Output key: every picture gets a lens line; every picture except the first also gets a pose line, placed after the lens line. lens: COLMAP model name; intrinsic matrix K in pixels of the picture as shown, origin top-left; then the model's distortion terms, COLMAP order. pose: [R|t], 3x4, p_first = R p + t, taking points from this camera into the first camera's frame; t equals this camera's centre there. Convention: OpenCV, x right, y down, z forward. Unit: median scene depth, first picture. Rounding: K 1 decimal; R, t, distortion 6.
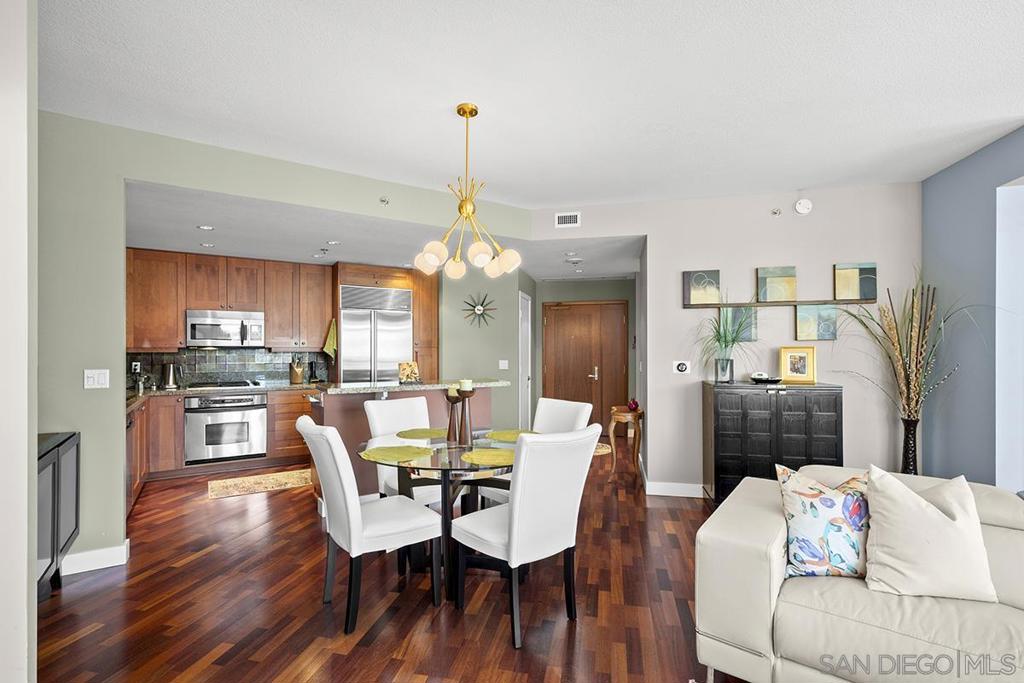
lens RADIAL K [[467.5, 0, 511.1], [0, 467.5, 351.0], [0, 0, 1]] dist [0.001341, 0.000199]
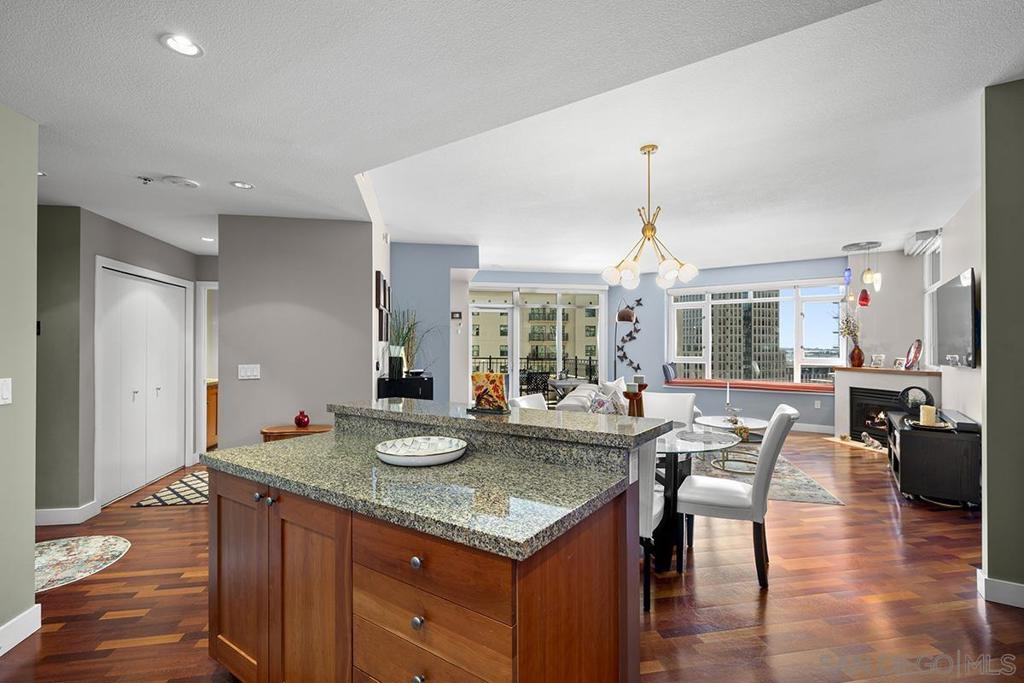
lens RADIAL K [[469.8, 0, 506.6], [0, 469.8, 346.3], [0, 0, 1]] dist [-0.002582, 0.000185]
pose [[-0.383668, 0.004729, 0.923459, -0.686926], [0.000170, 0.999987, -0.005050, -0.001972], [-0.923471, -0.001780, -0.383664, 1.160001]]
